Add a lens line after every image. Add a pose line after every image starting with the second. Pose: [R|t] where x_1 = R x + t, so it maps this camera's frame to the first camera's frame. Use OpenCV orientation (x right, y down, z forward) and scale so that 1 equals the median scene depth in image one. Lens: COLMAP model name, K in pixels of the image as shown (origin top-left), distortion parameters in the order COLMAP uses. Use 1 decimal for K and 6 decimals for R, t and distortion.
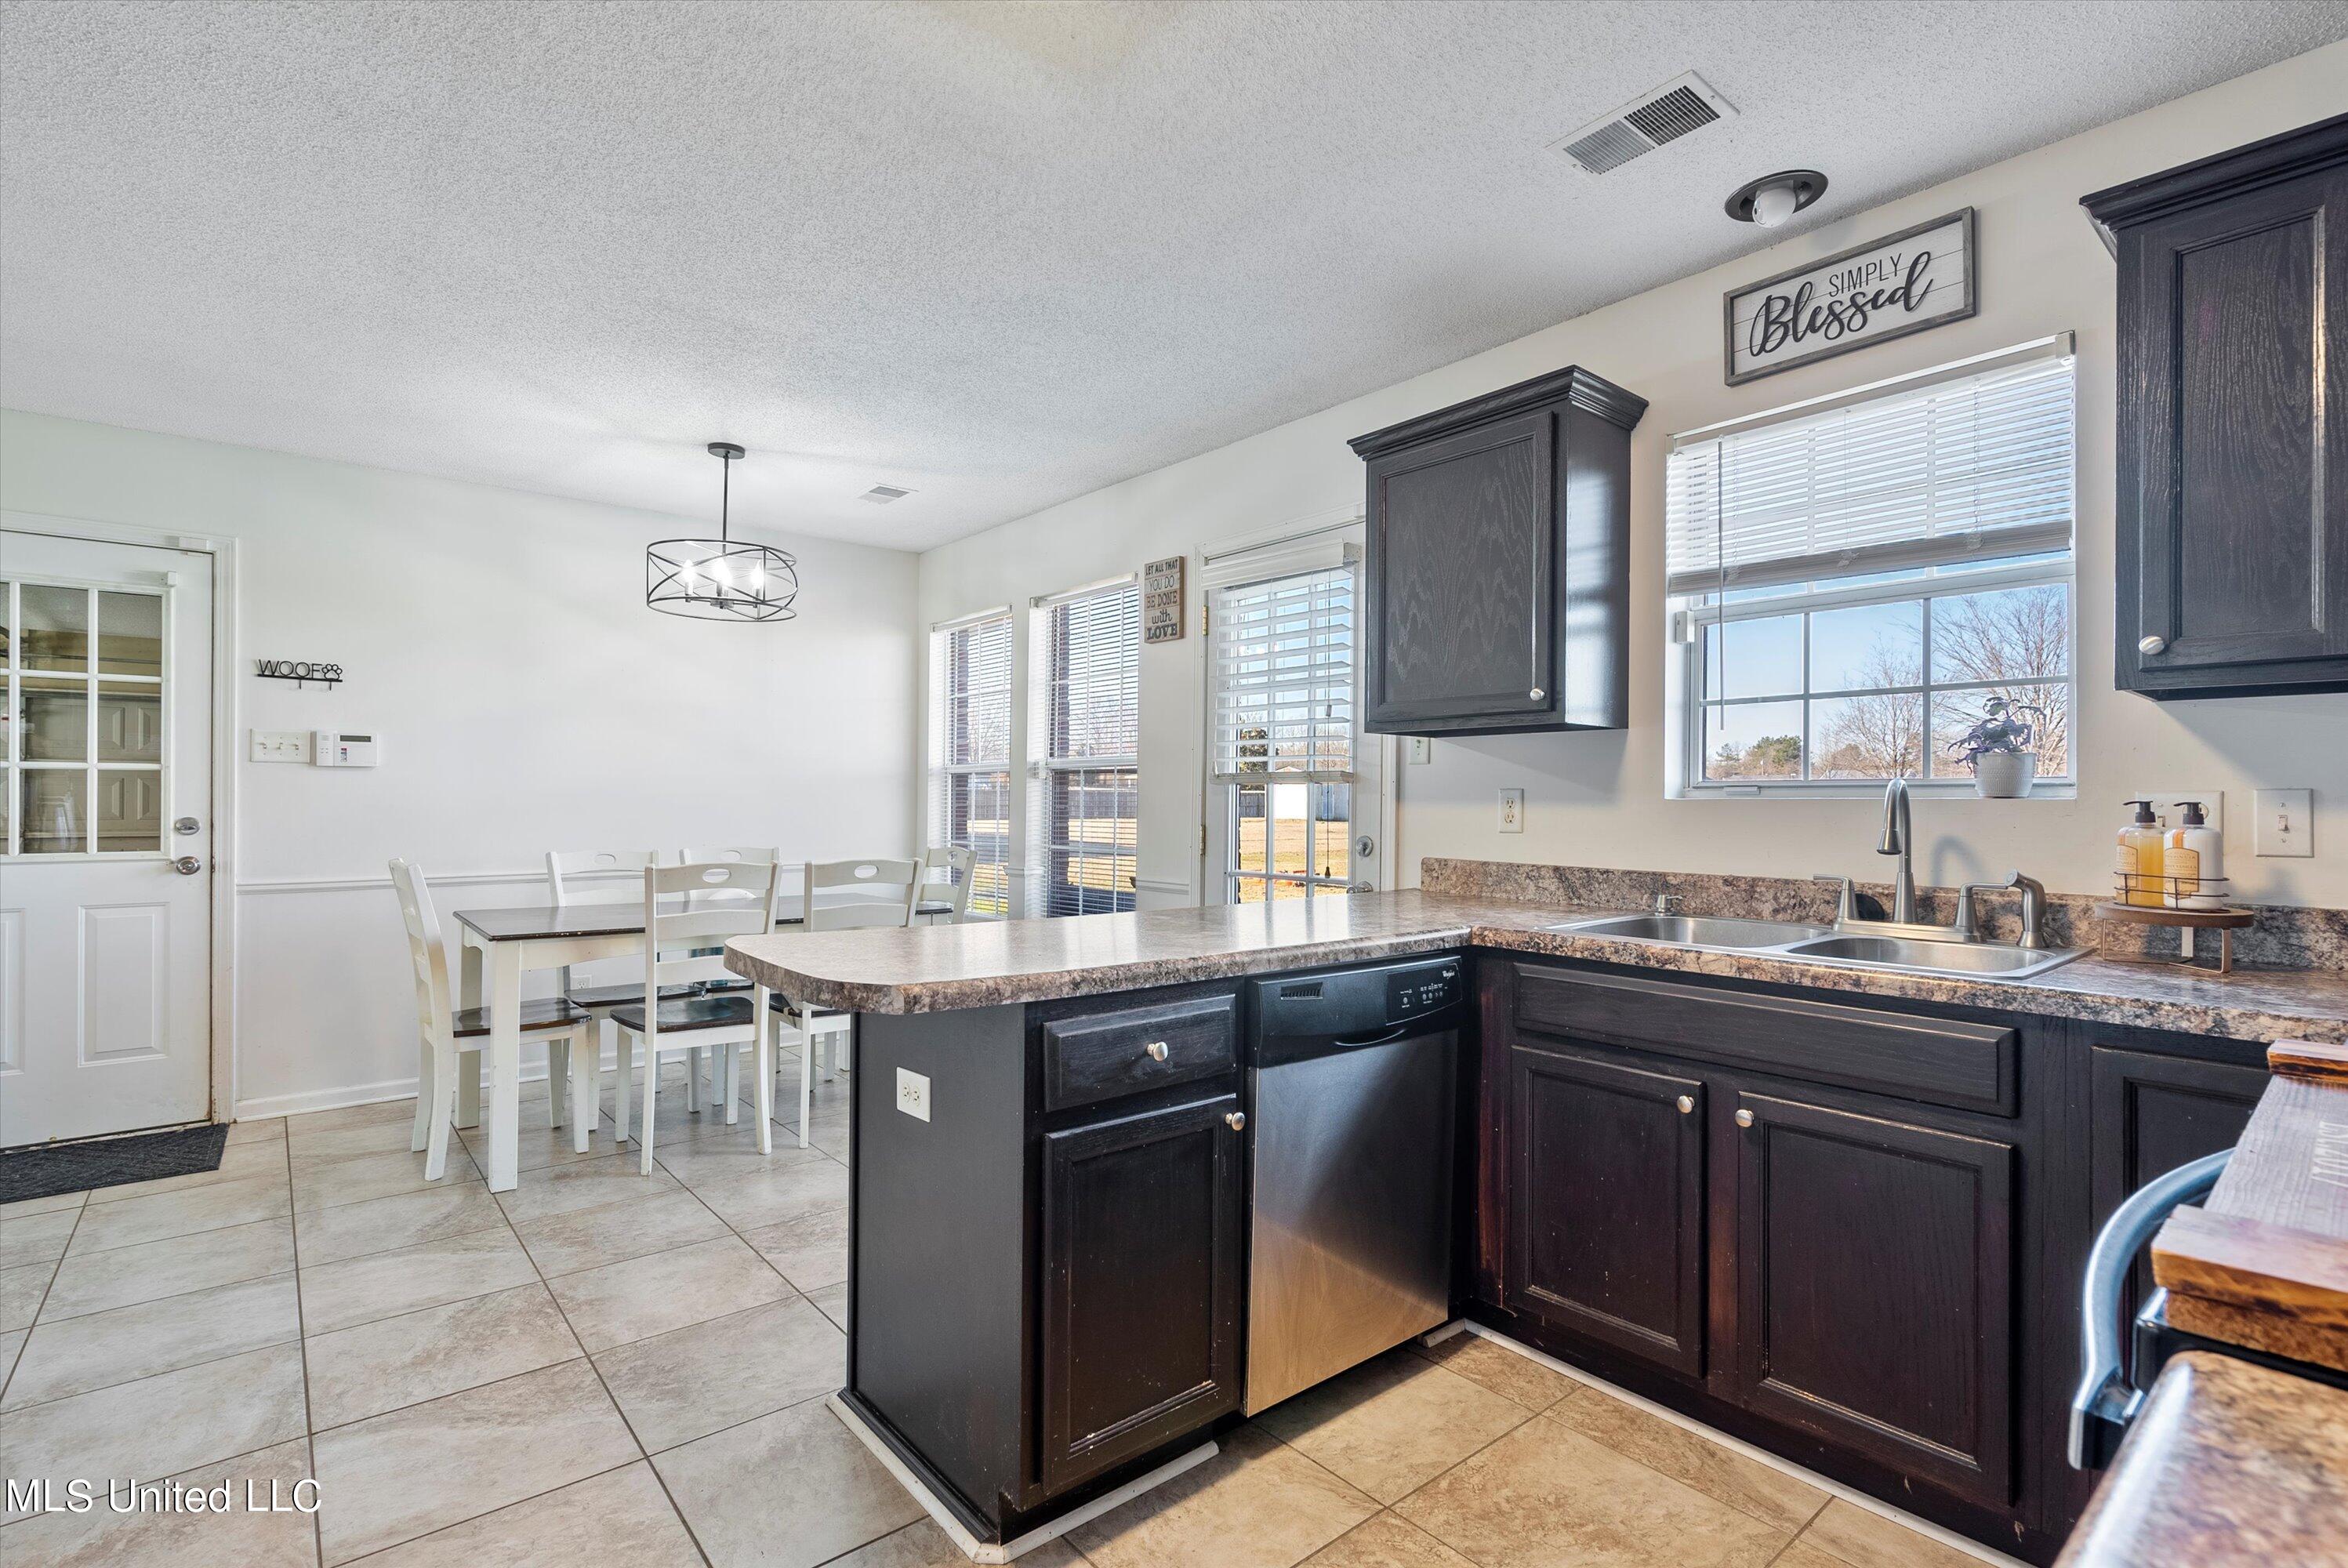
lens RADIAL K [[1101.6, 0, 1173.5], [0, 1101.6, 794.4], [0, 0, 1]] dist [-0.005722, 0.001156]
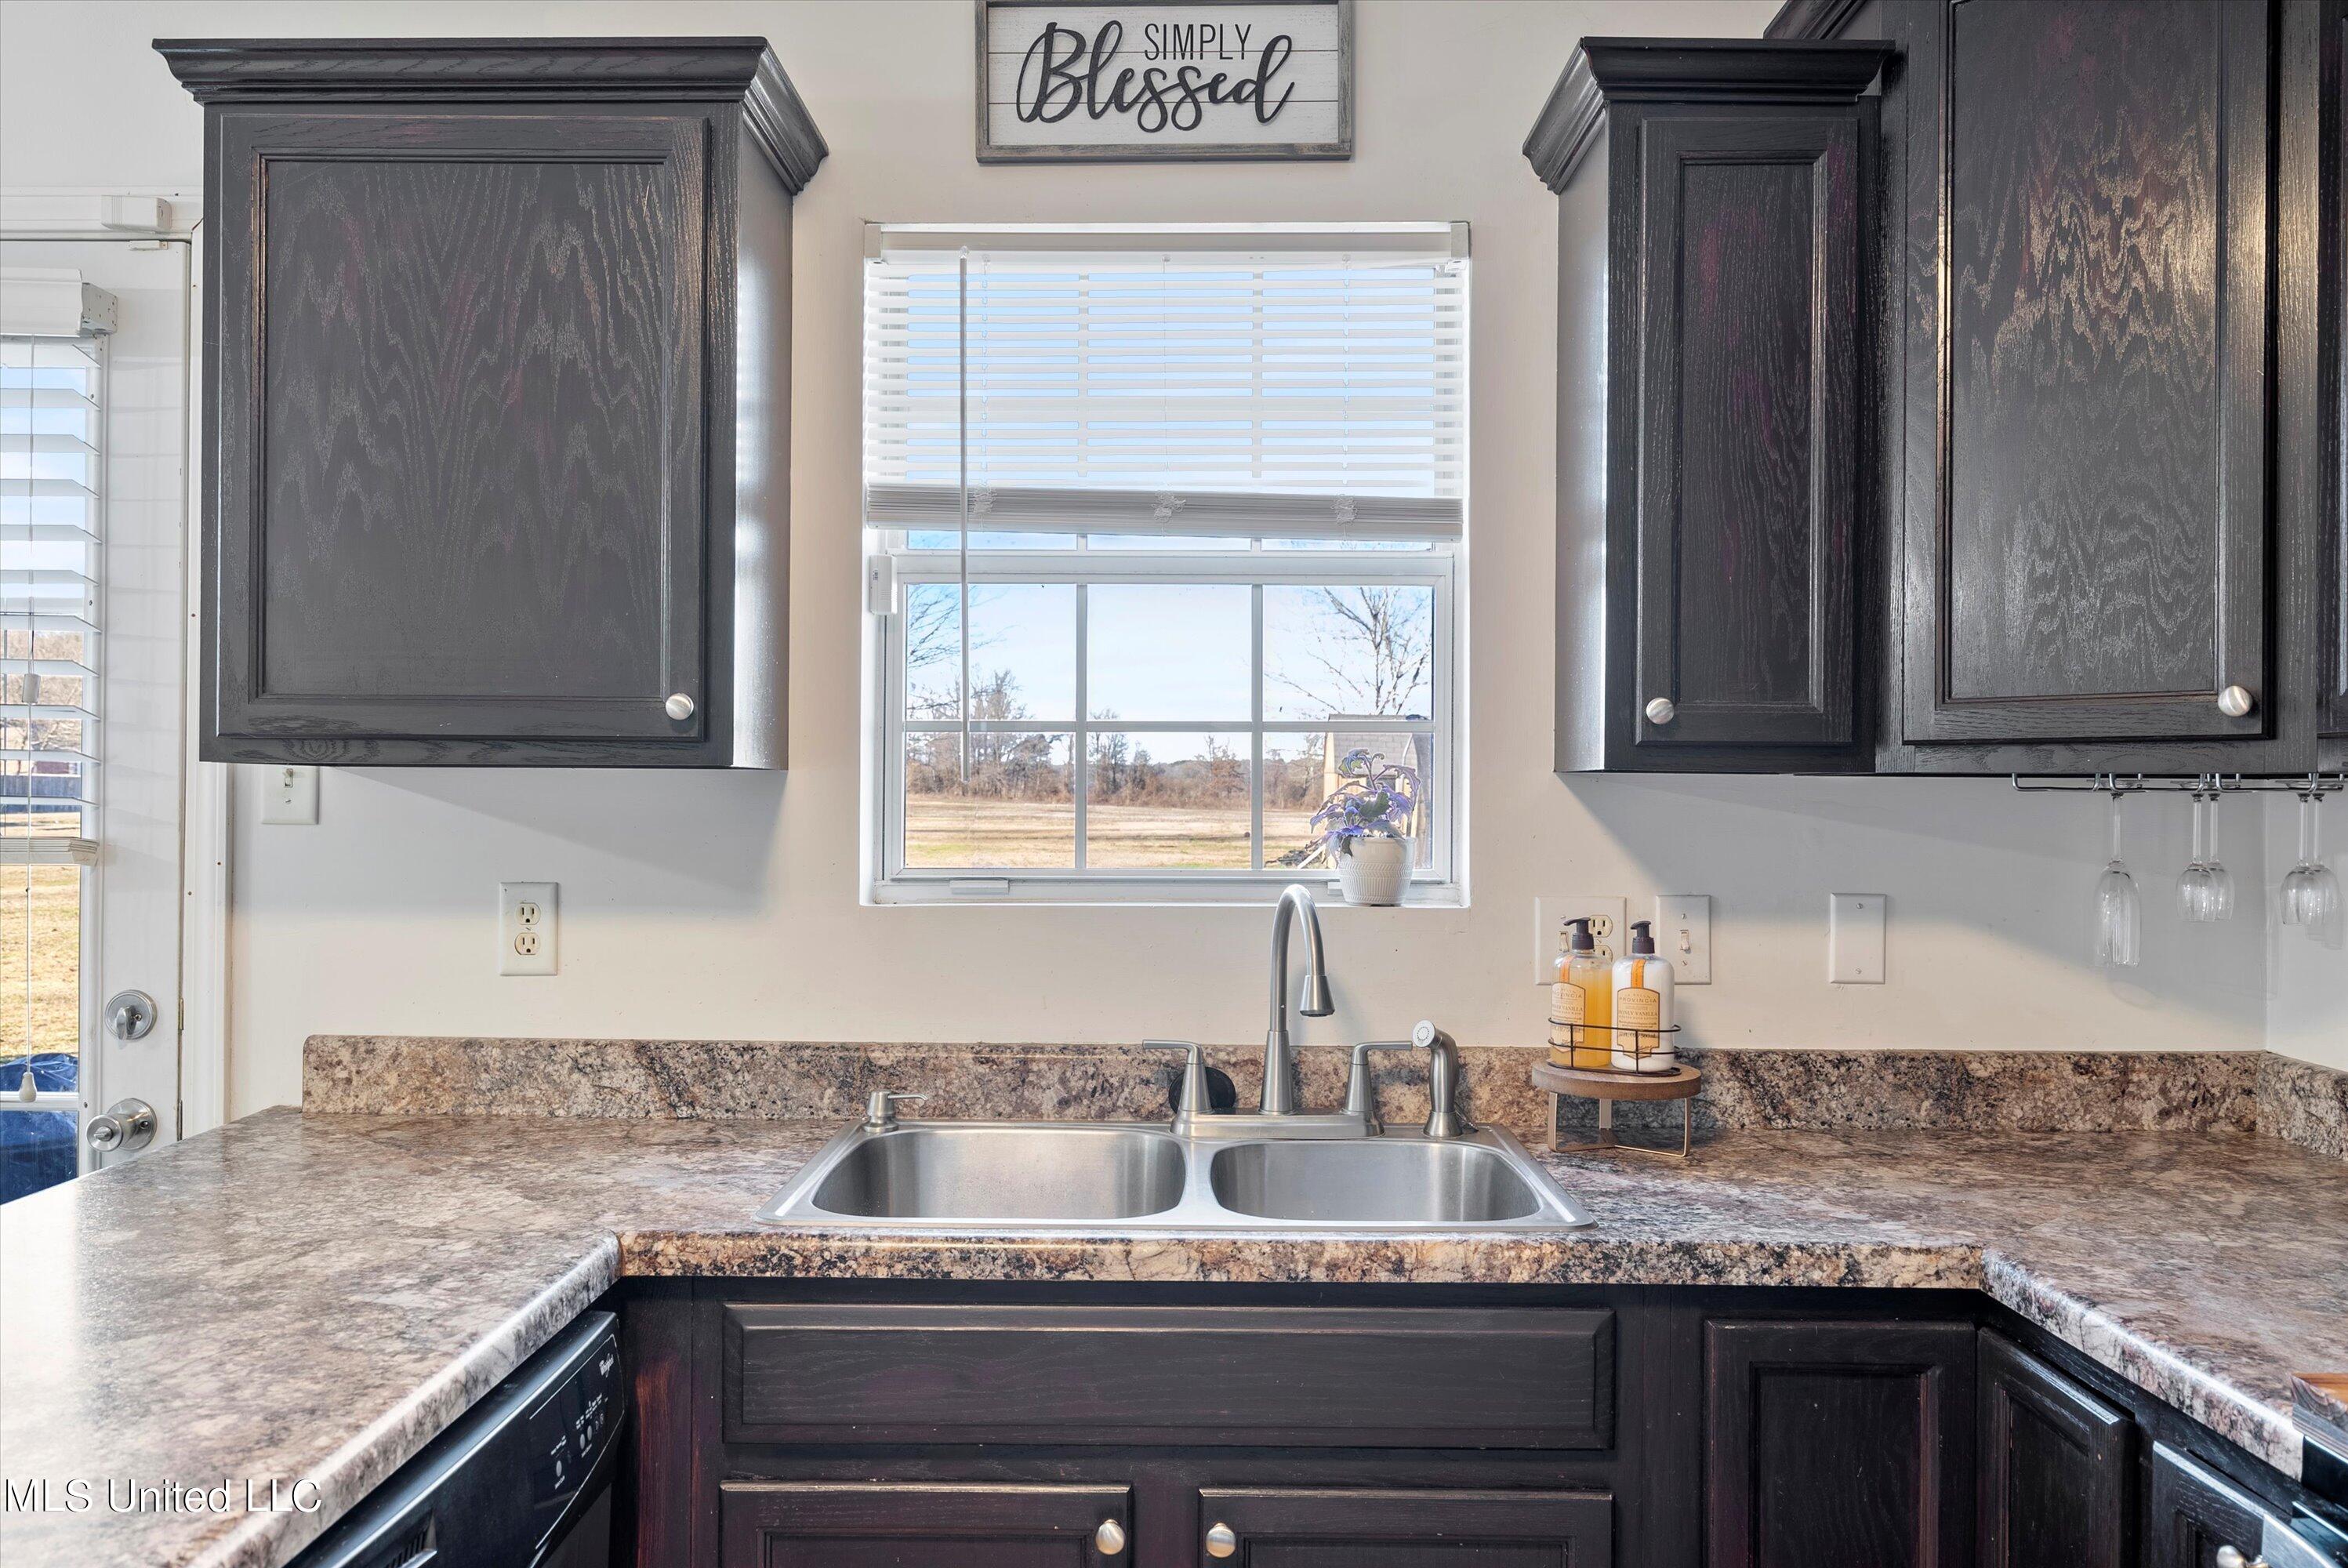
lens RADIAL K [[1830.4, 0, 1180.1], [0, 1830.4, 794.0], [0, 0, 1]] dist [0.006513, 0.000756]
pose [[0.644706, -0.003619, 0.764422, -0.142901], [-0.006291, 0.999930, 0.010039, -0.064777], [-0.764405, -0.011281, 0.644638, 0.334967]]
